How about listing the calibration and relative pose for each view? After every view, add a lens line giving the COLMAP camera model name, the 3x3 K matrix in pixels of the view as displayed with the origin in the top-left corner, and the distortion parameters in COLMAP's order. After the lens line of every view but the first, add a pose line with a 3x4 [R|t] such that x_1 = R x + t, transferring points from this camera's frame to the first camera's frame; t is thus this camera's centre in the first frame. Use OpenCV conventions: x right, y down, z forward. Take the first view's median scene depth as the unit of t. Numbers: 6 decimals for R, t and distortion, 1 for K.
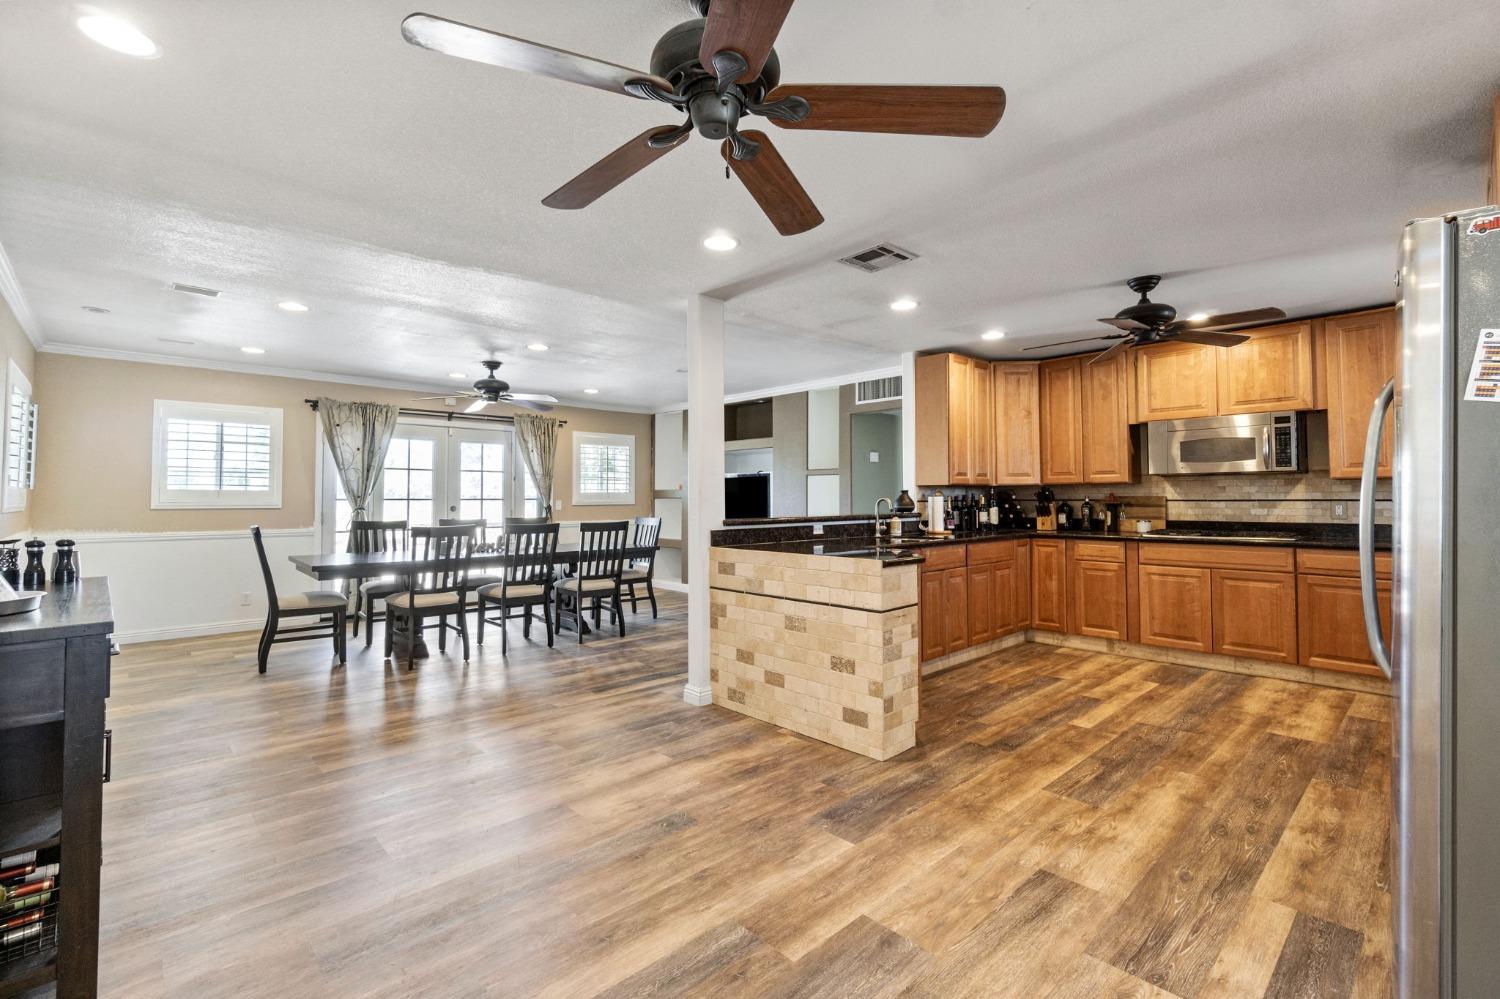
lens RADIAL K [[665.2, 0, 748.7], [0, 665.2, 481.3], [0, 0, 1]] dist [0.006919, -0.002161]
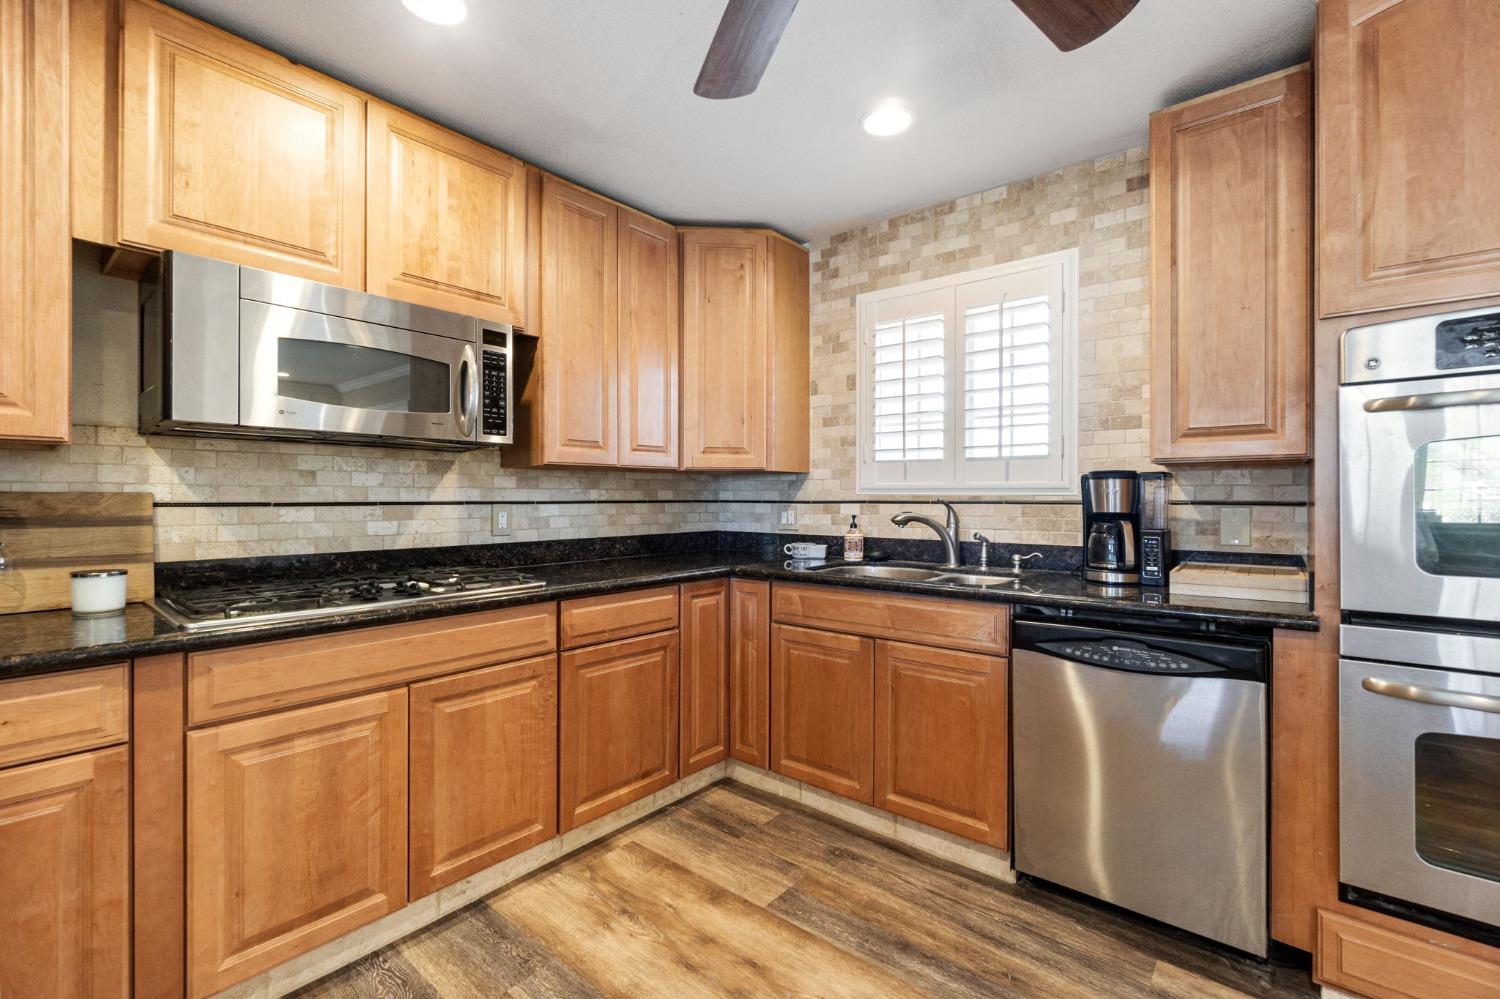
lens RADIAL K [[642.0, 0, 738.2], [0, 642.0, 499.5], [0, 0, 1]] dist [-0.010407, 0.001536]
pose [[-0.116747, 0.001628, 0.993160, 0.279838], [-0.025626, 0.999661, -0.004651, 0.020604], [-0.992831, -0.025994, -0.116666, 0.776968]]
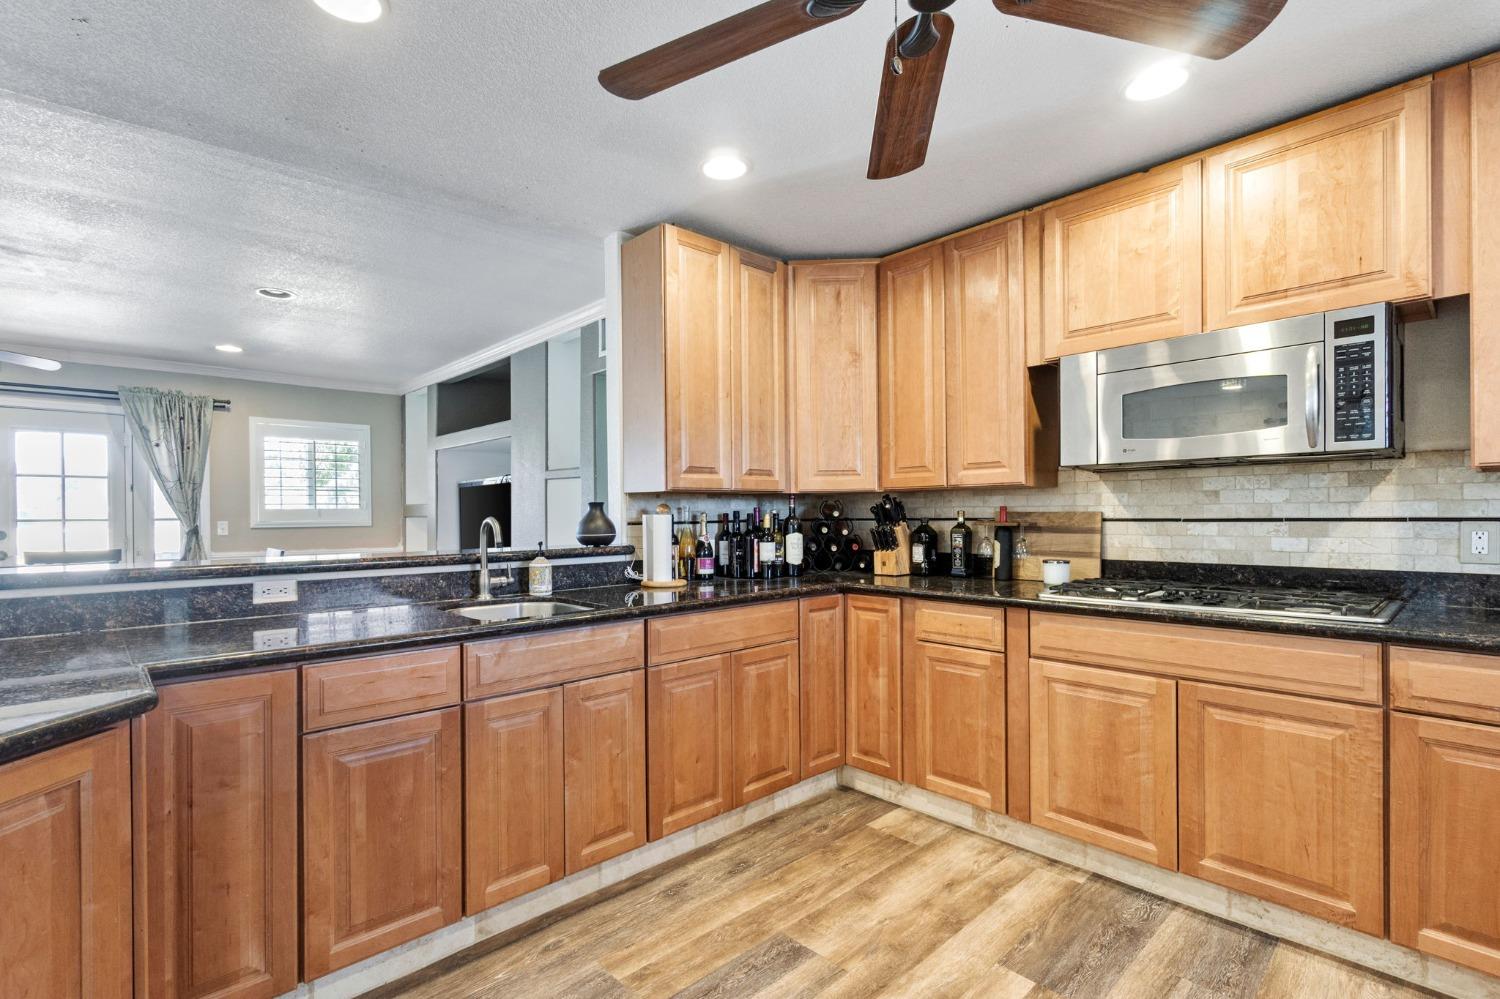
lens RADIAL K [[696.7, 0, 736.6], [0, 696.7, 519.7], [0, 0, 1]] dist [0.004062, 0.000471]
pose [[0.999987, -0.004246, -0.002958, 0.369404], [0.004342, 0.999440, 0.033169, 0.010328], [0.002816, -0.033182, 0.999445, 0.497230]]
